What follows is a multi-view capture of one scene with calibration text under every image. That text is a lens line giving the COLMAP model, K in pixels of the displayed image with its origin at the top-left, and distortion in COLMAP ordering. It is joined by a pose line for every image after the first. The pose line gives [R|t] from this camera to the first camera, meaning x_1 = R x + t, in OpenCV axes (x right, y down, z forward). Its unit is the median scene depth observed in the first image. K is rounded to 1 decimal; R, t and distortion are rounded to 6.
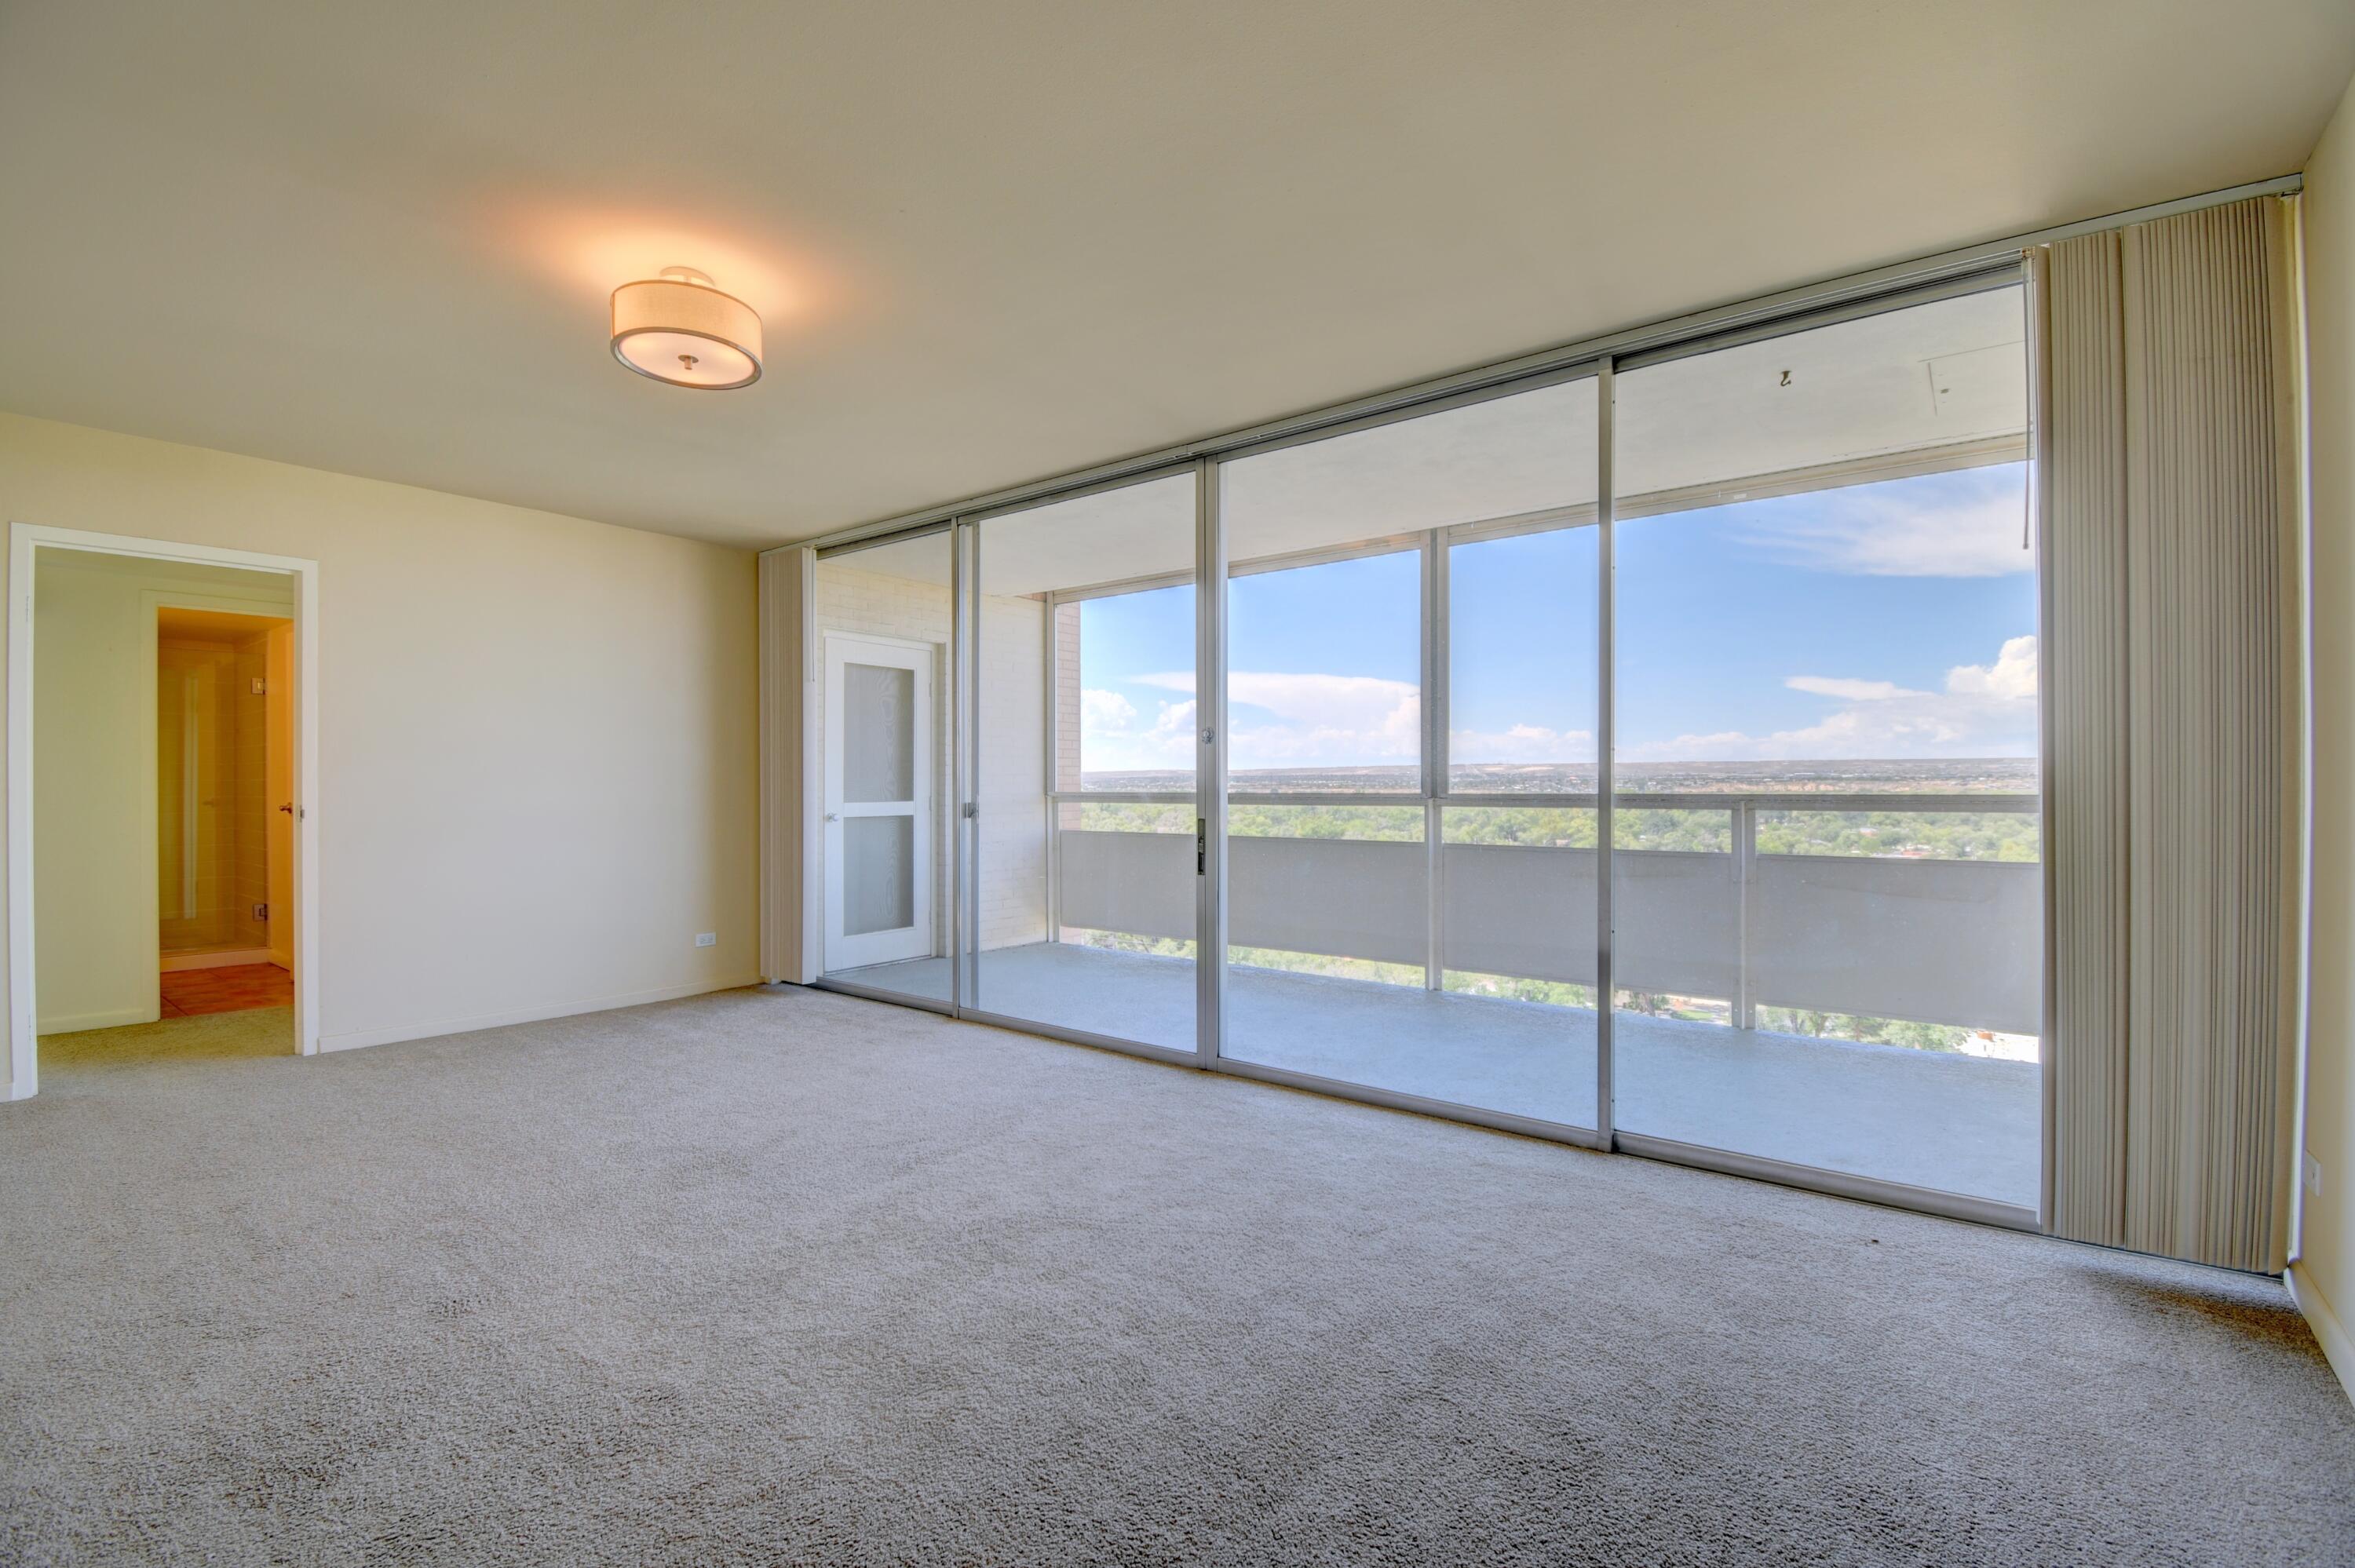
lens RADIAL K [[1031.7, 0, 1177.5], [0, 1031.7, 784.0], [0, 0, 1]] dist [-0.000816, -0.013102]
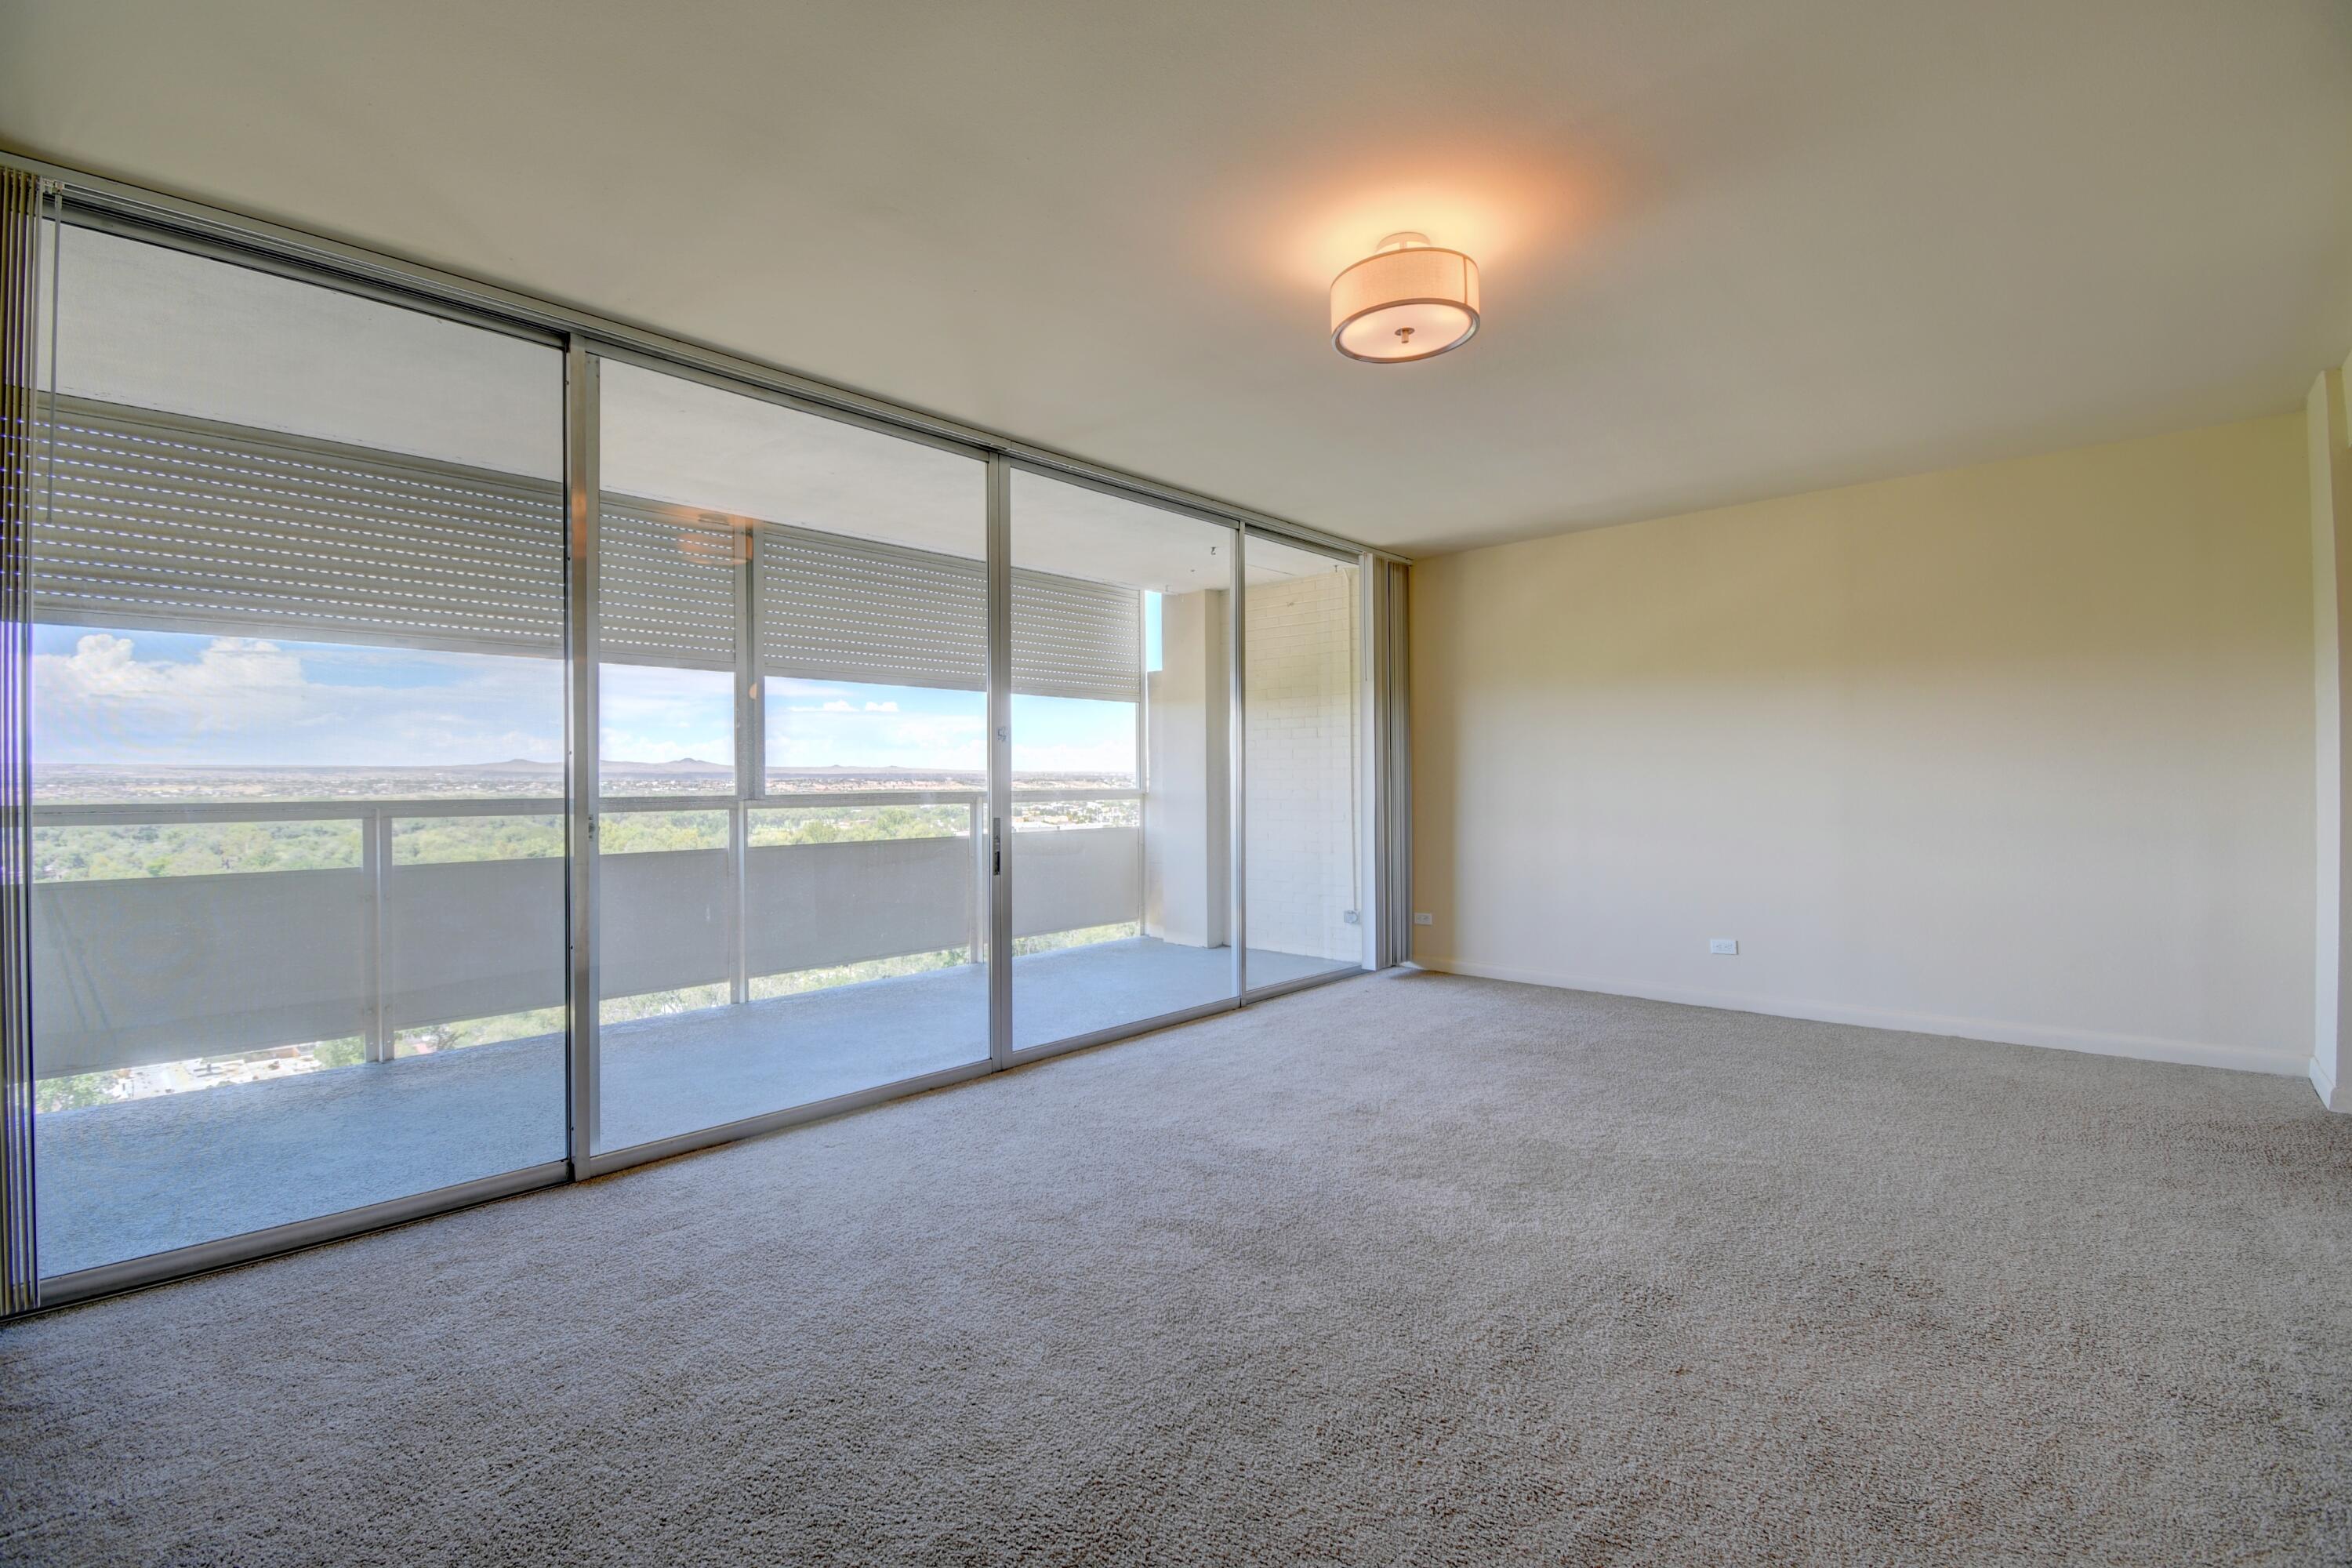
lens RADIAL K [[1030.5, 0, 1176.0], [0, 1030.5, 784.0], [0, 0, 1]] dist [-0.000816, -0.013102]
pose [[0.096811, 0.001078, 0.995302, -0.883831], [0.007183, 0.999973, -0.001782, 0.003948], [-0.995277, 0.007321, 0.096801, 0.688056]]
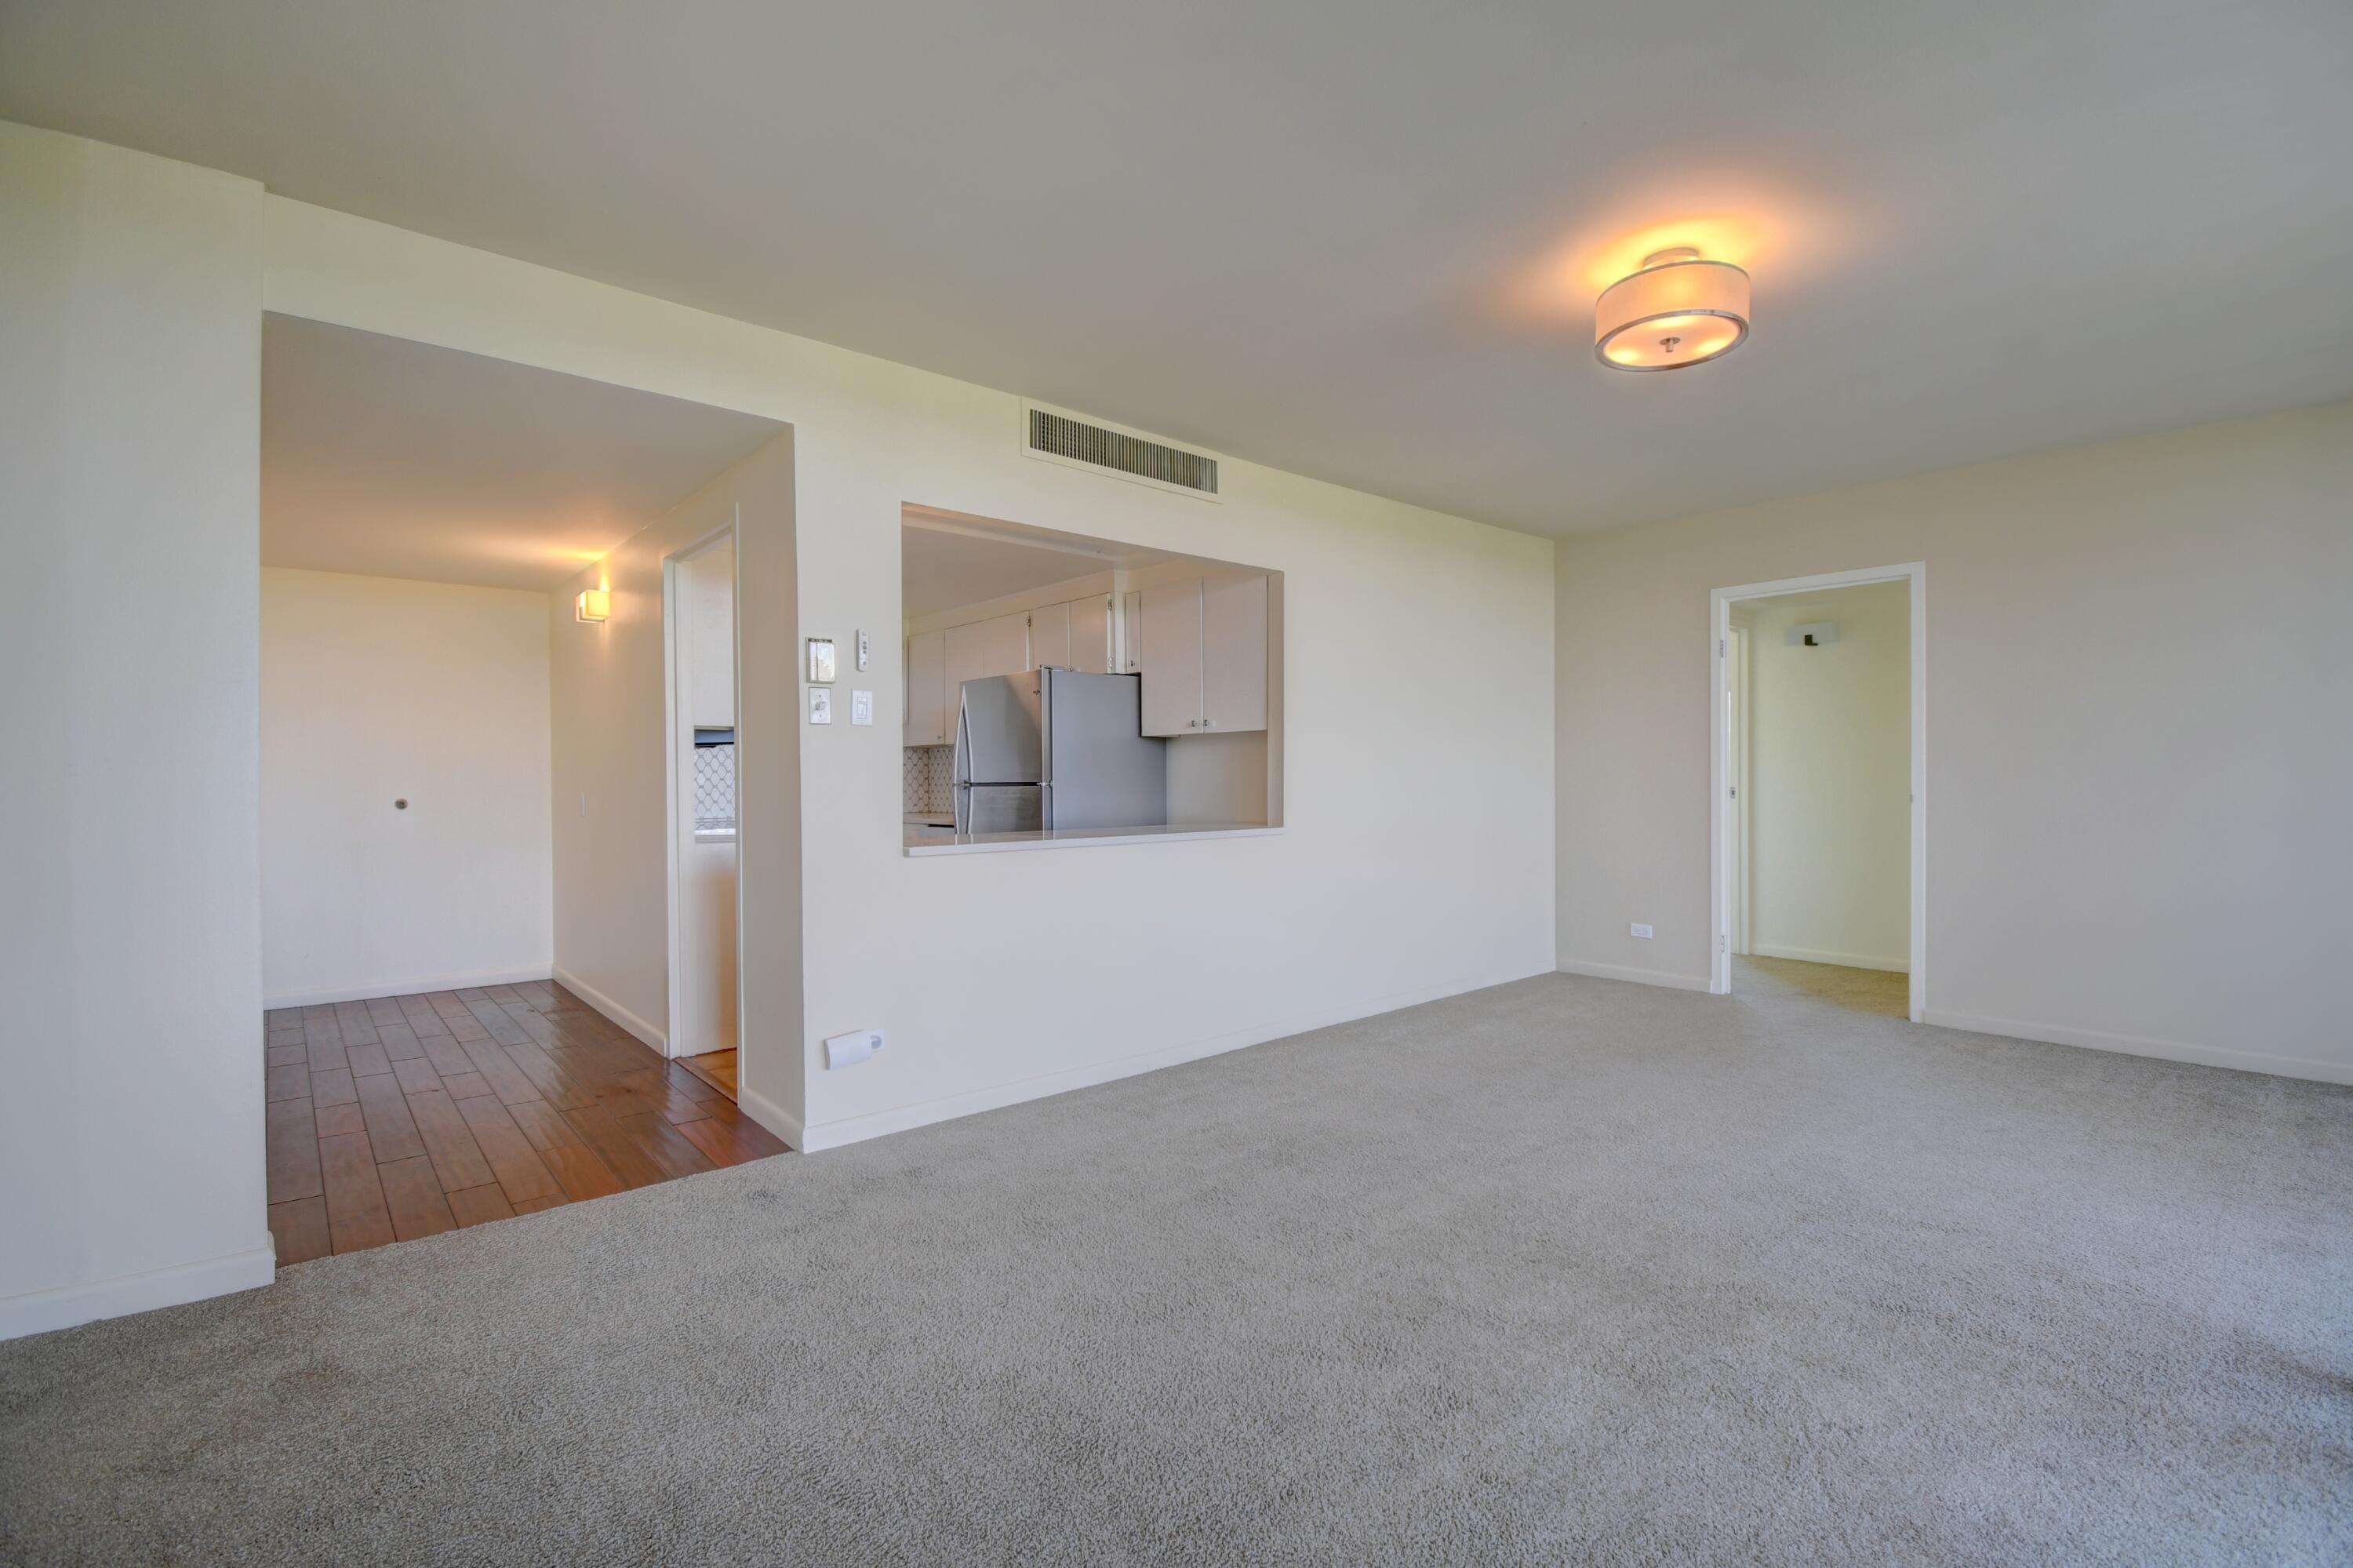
lens RADIAL K [[1031.0, 0, 1176.5], [0, 1031.0, 784.0], [0, 0, 1]] dist [-0.000816, -0.013102]
pose [[-0.184063, 0.010779, -0.982855, 0.356969], [0.004559, 0.999938, 0.010112, -0.000324], [0.982904, -0.002619, -0.184101, 0.436685]]
